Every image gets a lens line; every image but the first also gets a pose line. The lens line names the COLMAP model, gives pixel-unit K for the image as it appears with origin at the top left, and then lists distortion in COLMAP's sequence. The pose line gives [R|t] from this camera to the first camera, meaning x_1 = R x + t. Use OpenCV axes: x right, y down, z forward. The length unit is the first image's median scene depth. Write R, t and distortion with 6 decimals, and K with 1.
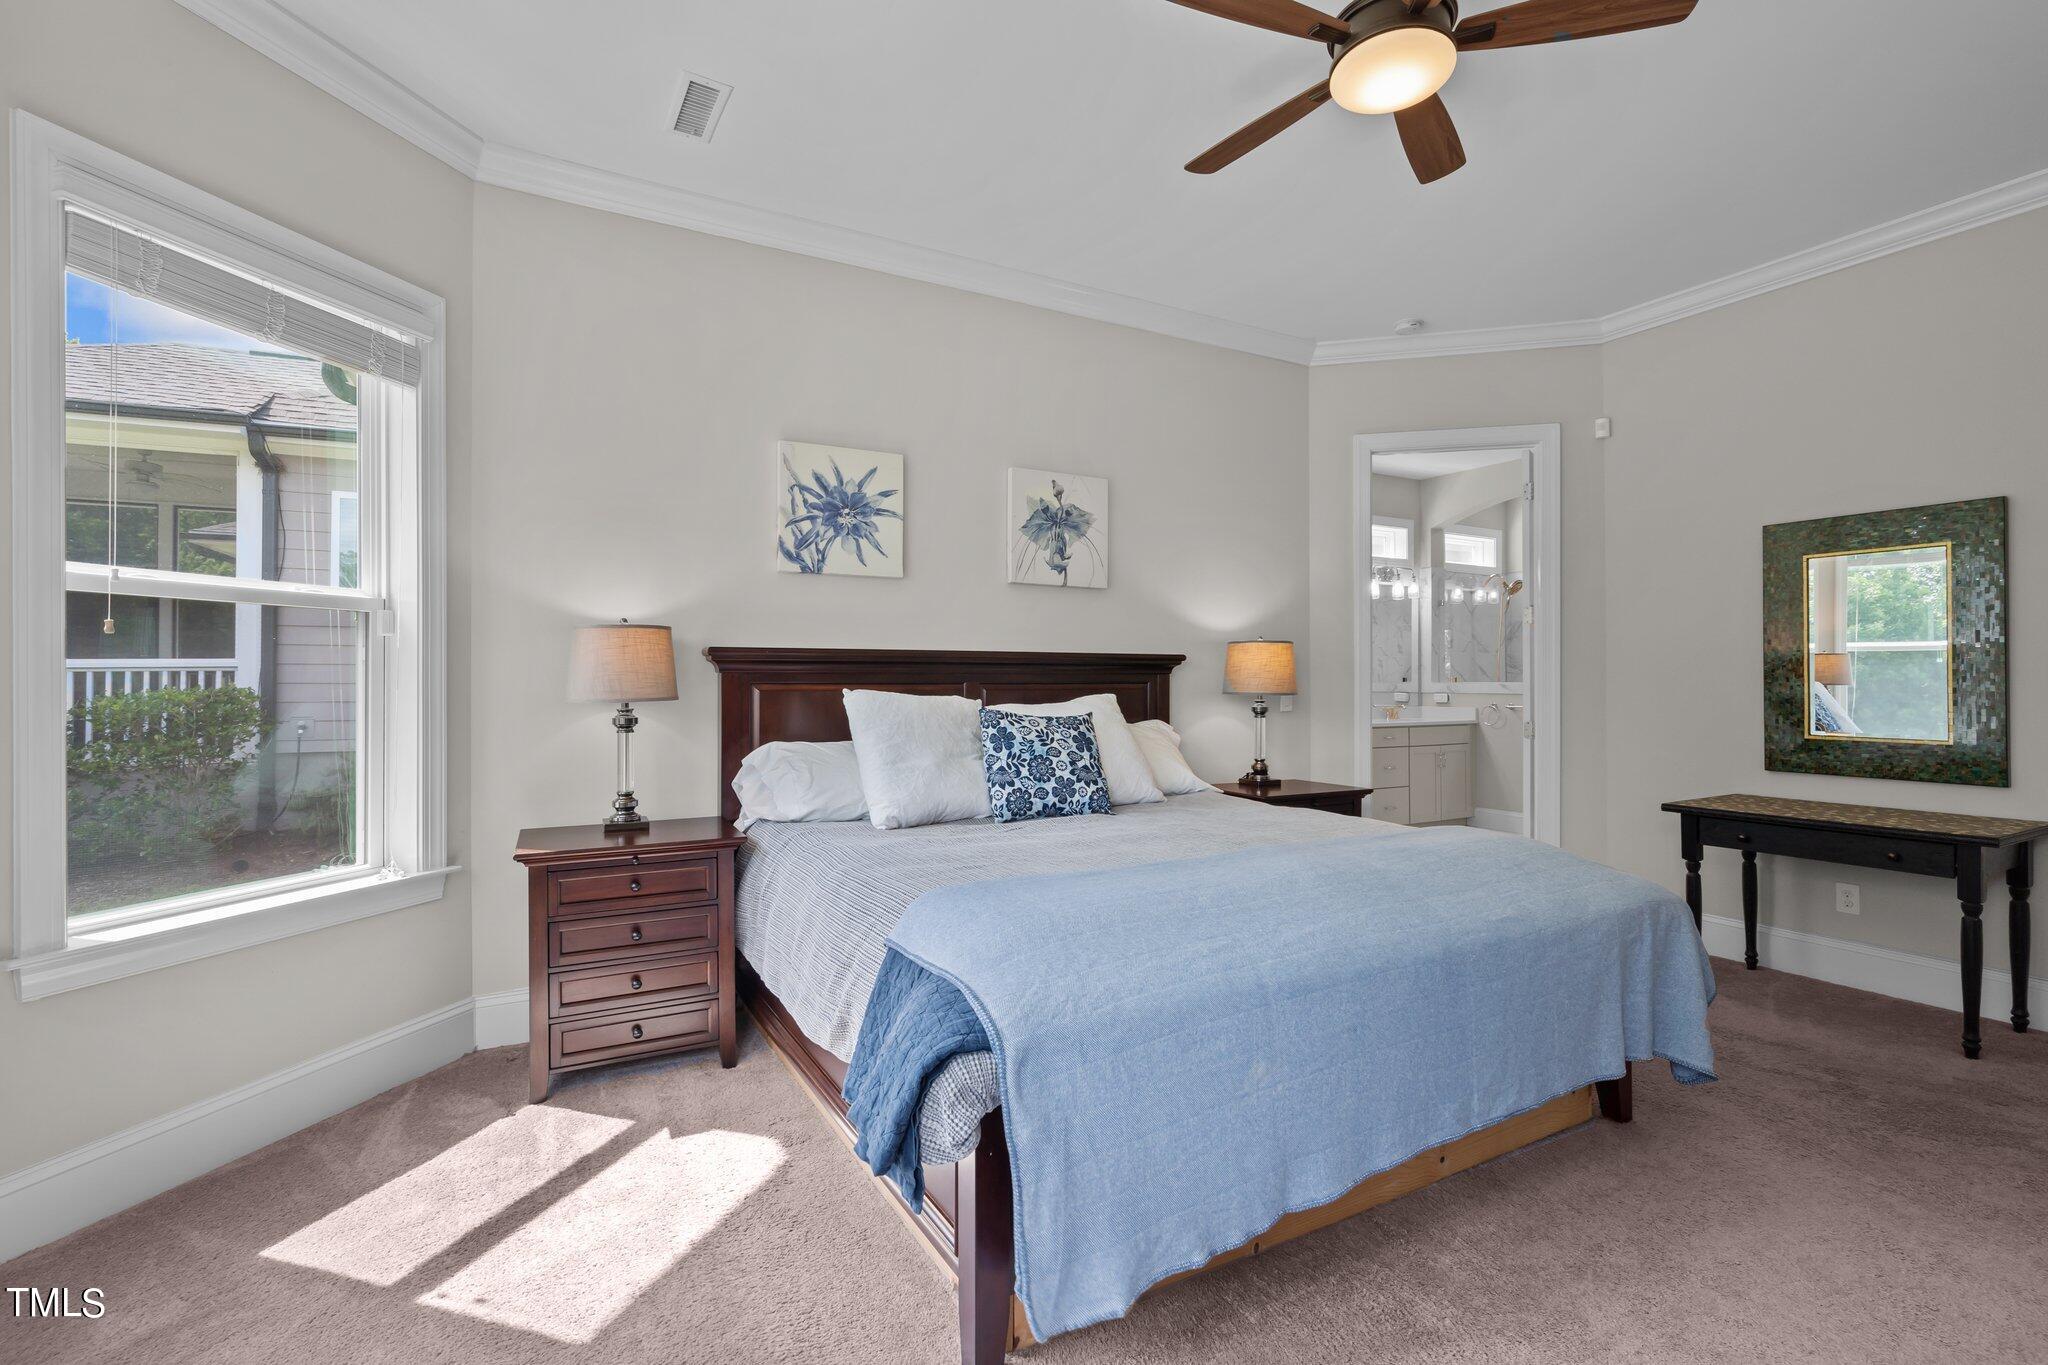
lens RADIAL K [[936.0, 0, 1022.7], [0, 936.0, 690.2], [0, 0, 1]] dist [0.003275, 0.002442]
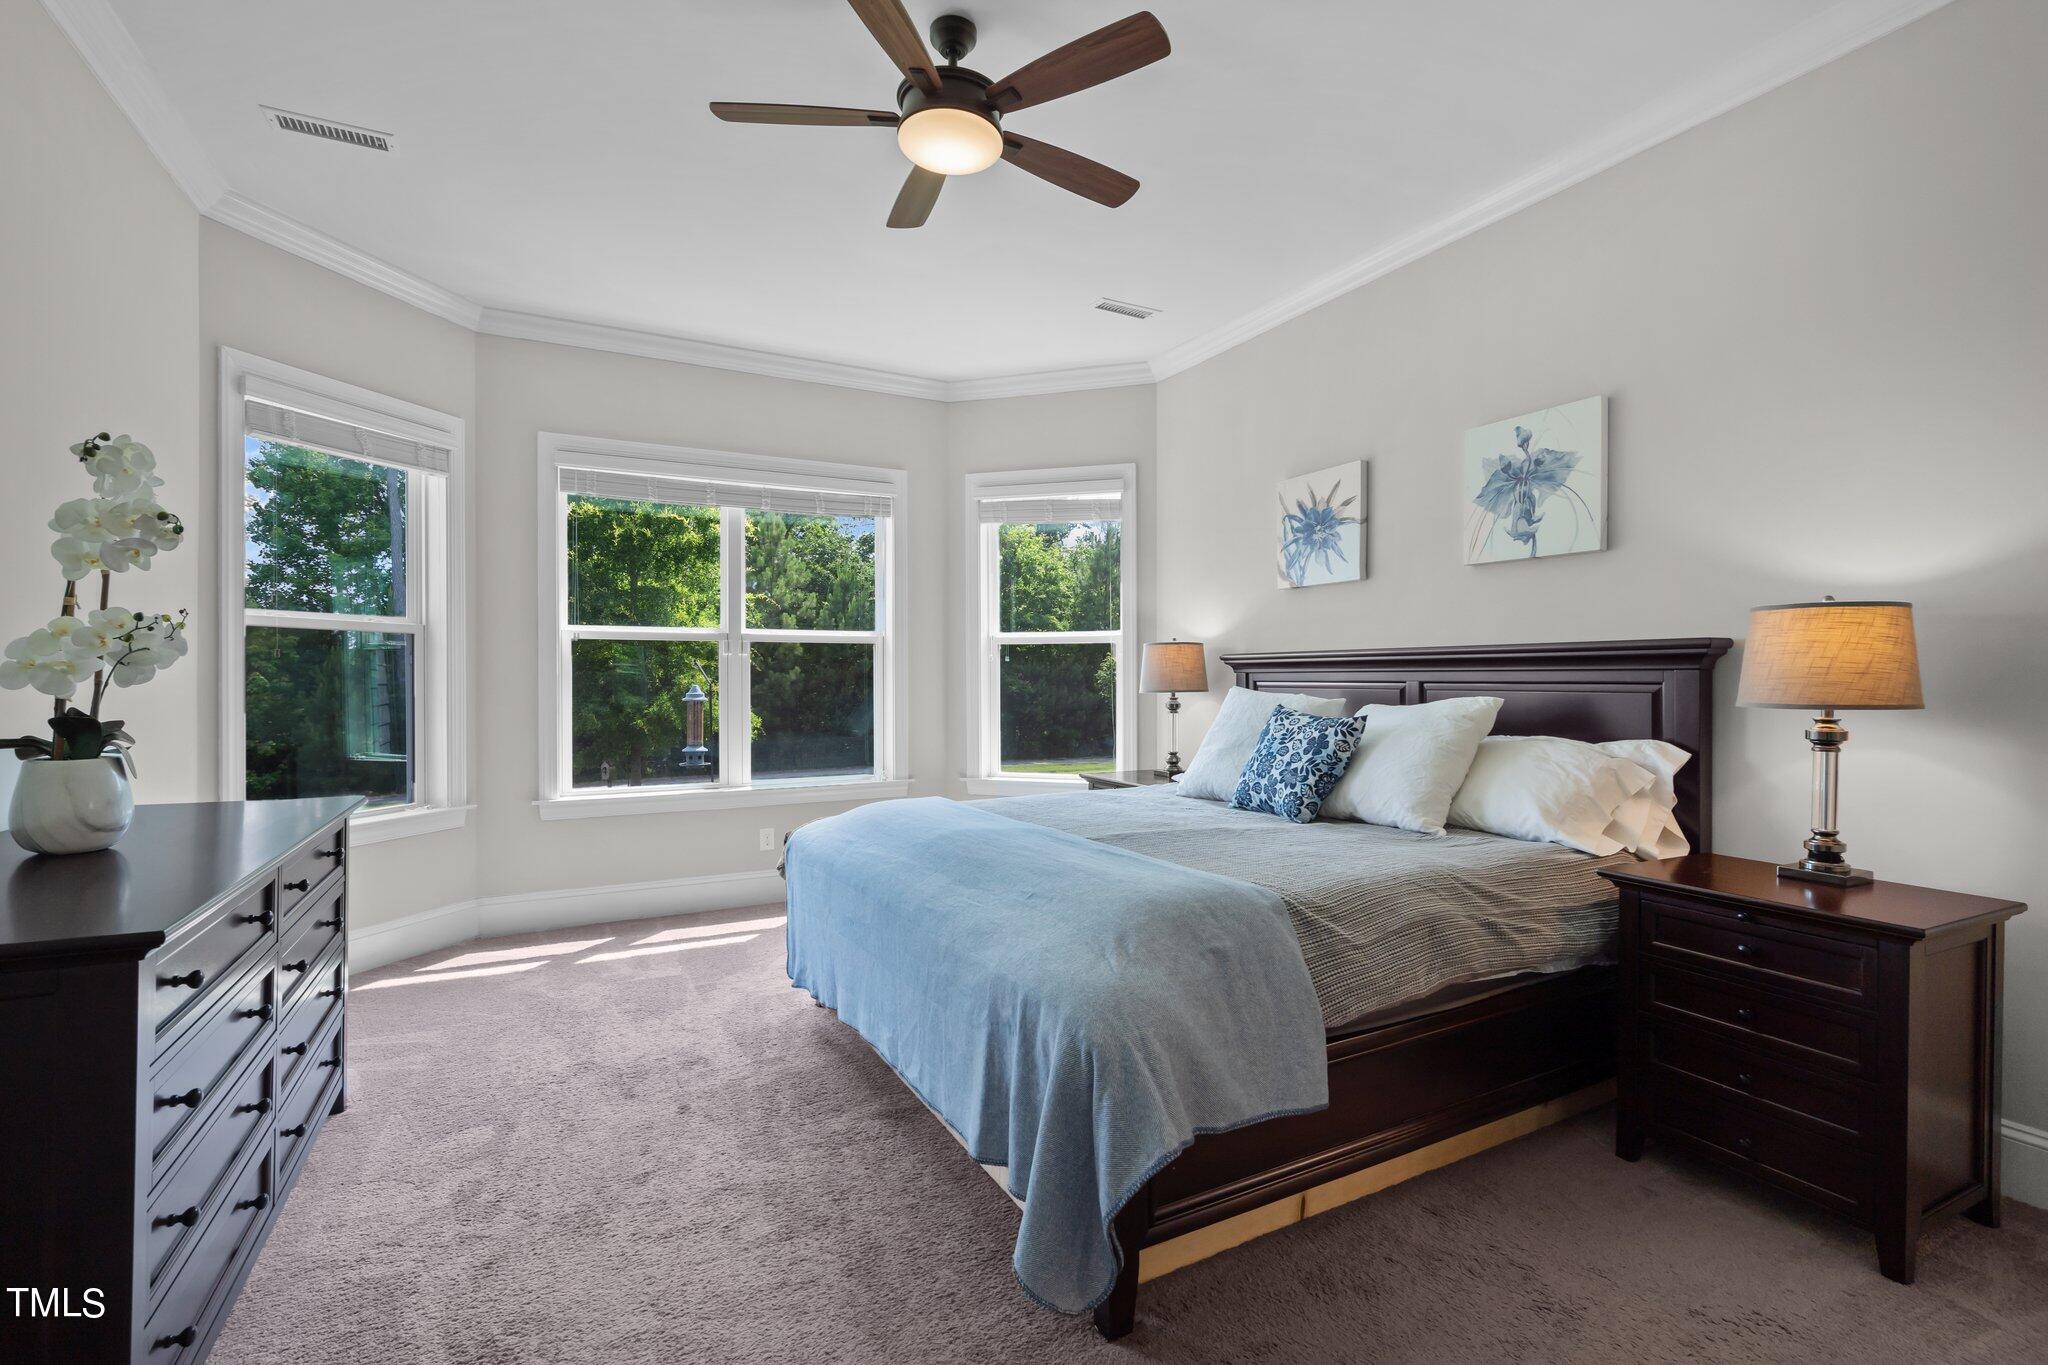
lens RADIAL K [[936.0, 0, 1022.0], [0, 936.0, 677.3], [0, 0, 1]] dist [0.003275, 0.002442]
pose [[-0.041230, -0.001808, -0.999148, 0.898268], [-0.020693, 0.999785, -0.000955, -0.004297], [0.998935, 0.020636, -0.041258, 0.663923]]
